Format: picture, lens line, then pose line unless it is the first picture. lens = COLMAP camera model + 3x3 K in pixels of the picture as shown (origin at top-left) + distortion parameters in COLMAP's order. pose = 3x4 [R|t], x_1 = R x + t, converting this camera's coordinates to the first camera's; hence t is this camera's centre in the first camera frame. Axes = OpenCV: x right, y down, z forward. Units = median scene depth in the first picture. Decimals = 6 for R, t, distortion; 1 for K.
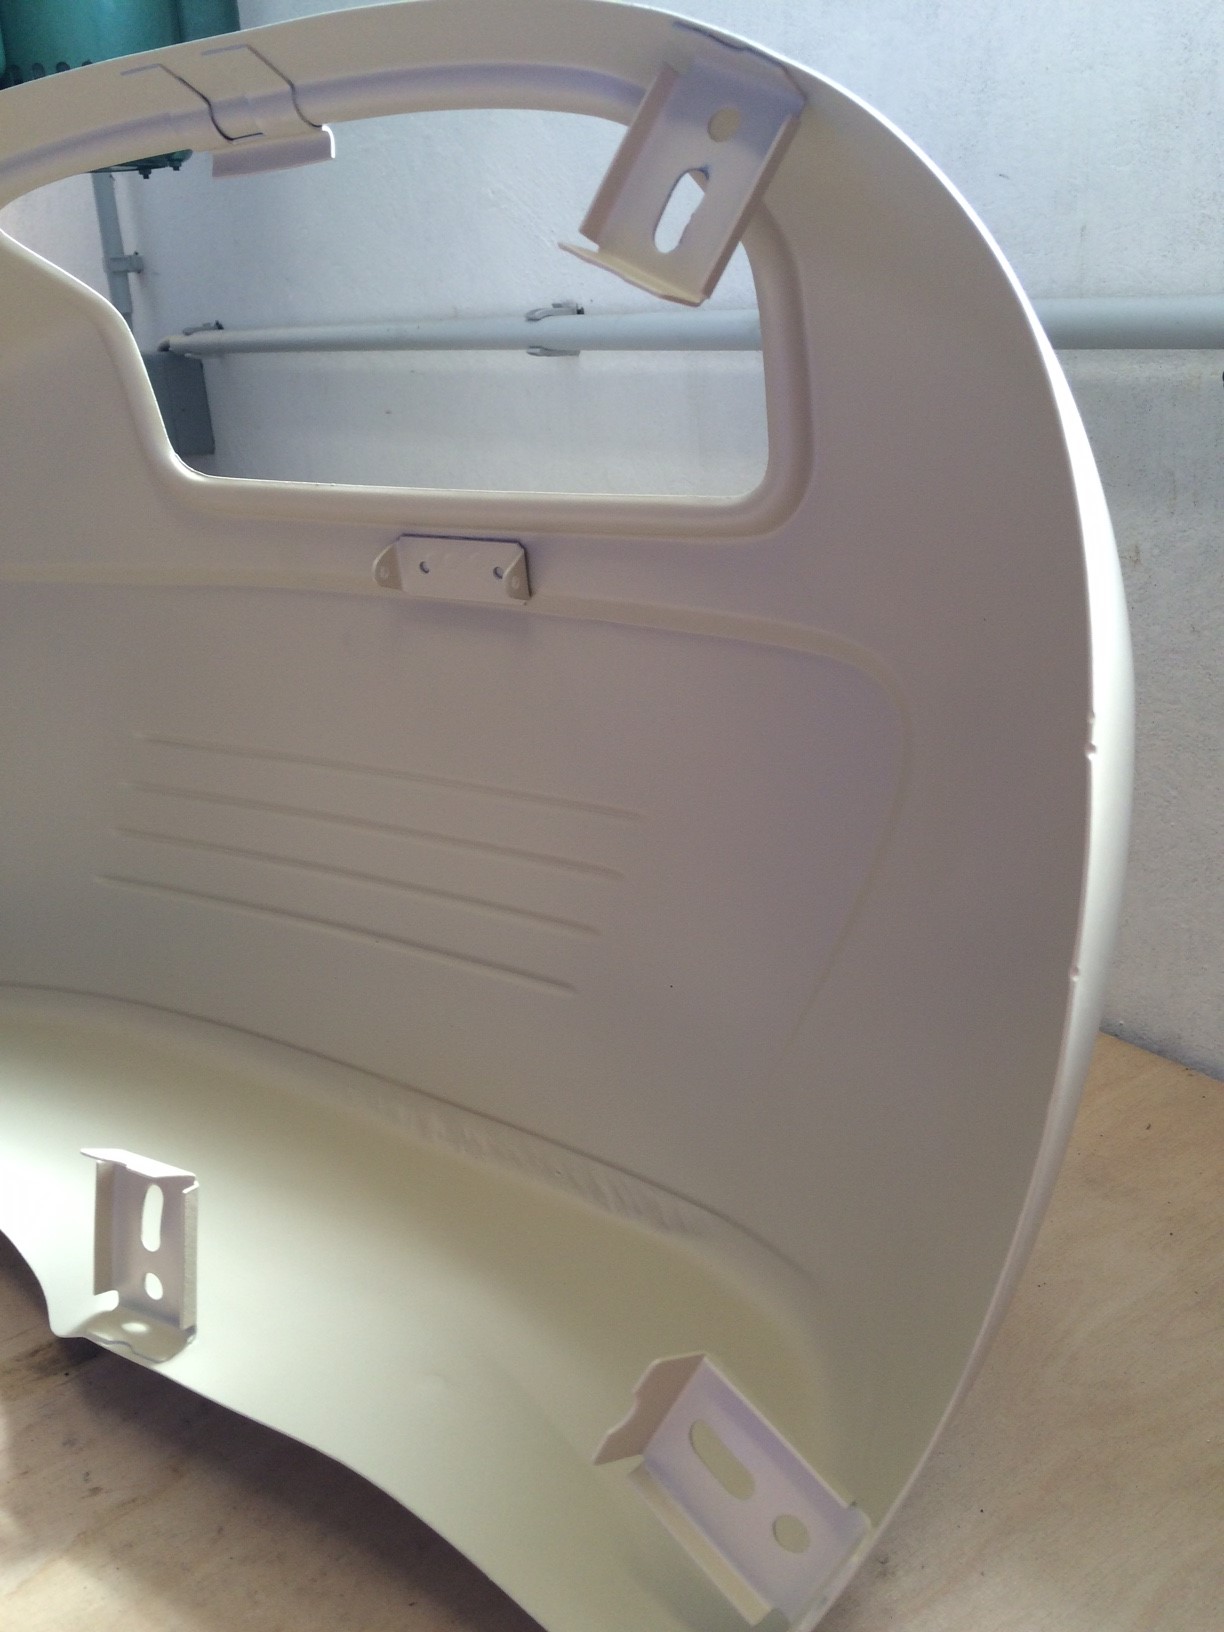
lens RADIAL K [[1418.4, 0, 608.5], [0, 1418.4, 816.3], [0, 0, 1]] dist [0.063241, -0.094888]
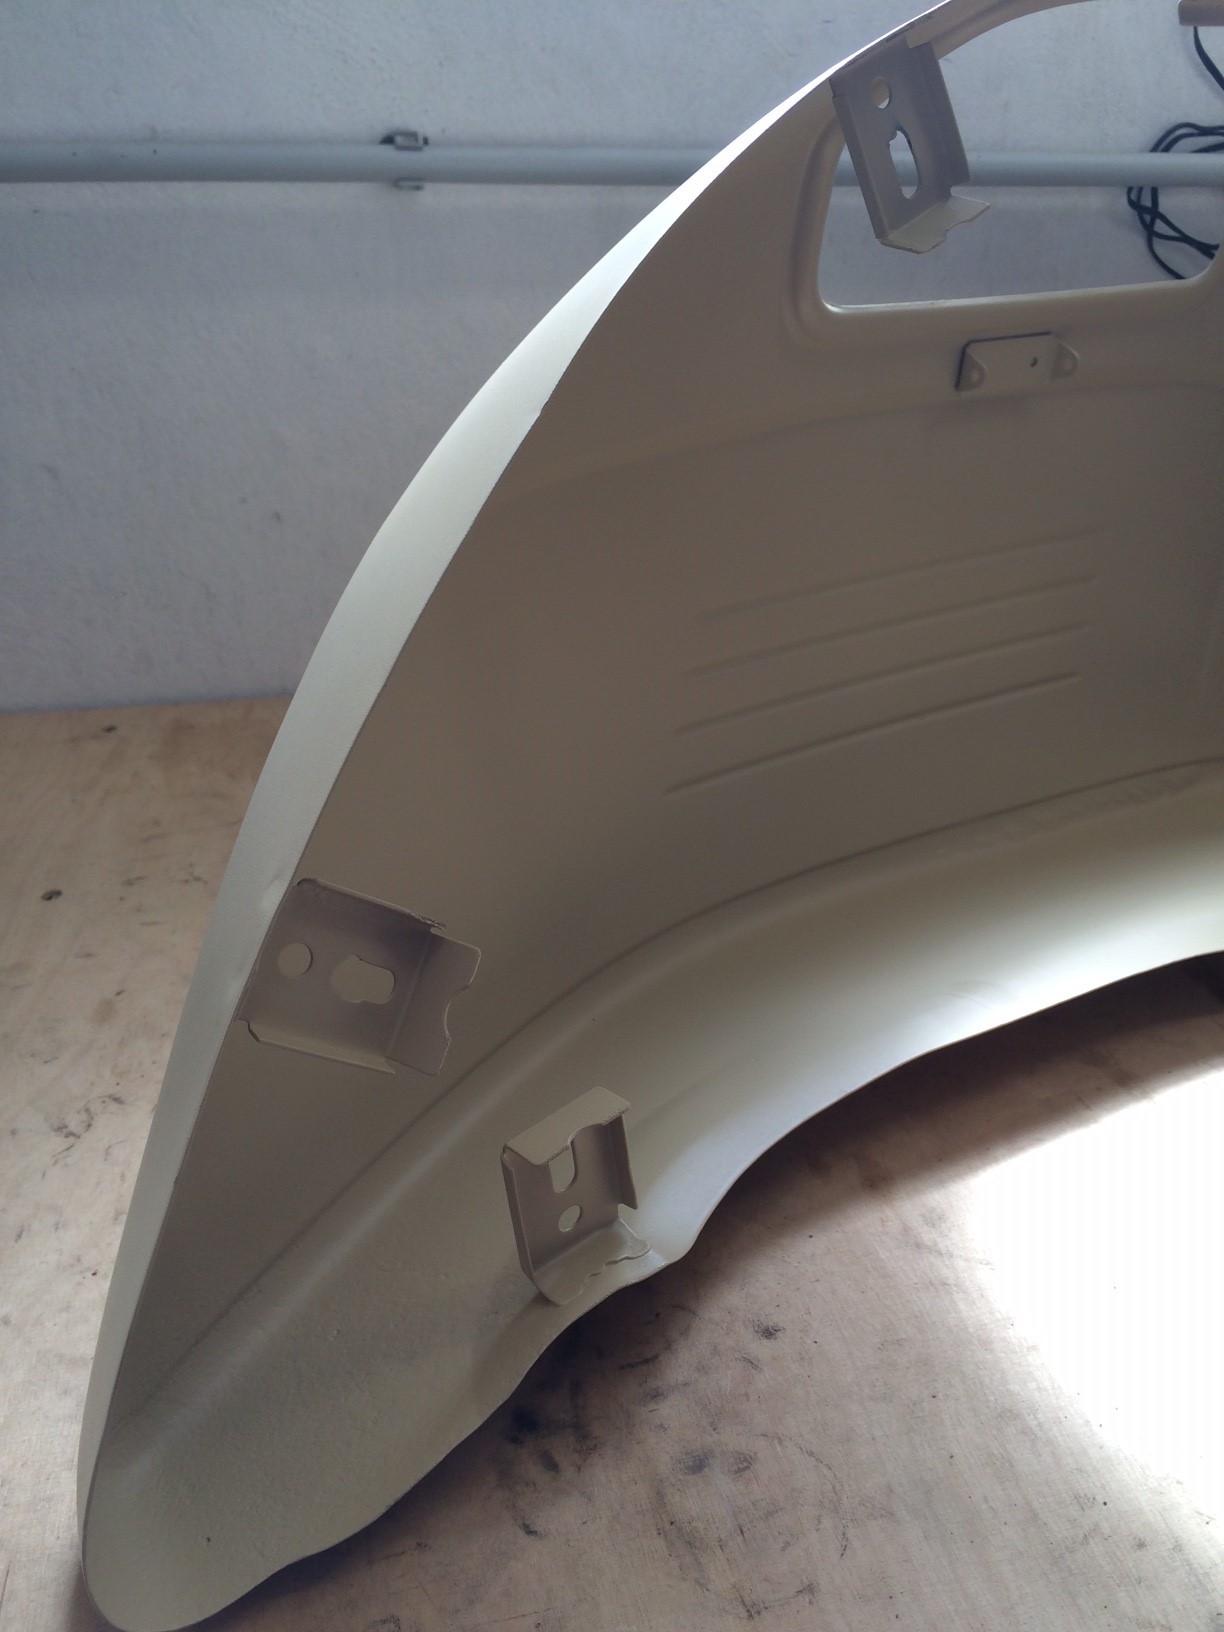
lens RADIAL K [[1418.4, 0, 610.9], [0, 1418.4, 813.4], [0, 0, 1]] dist [0.063241, -0.094888]
pose [[0.403984, -0.353738, 0.843603, -1.379830], [0.283666, 0.925190, 0.252107, -0.220173], [-0.869673, 0.137454, 0.474105, 0.759021]]
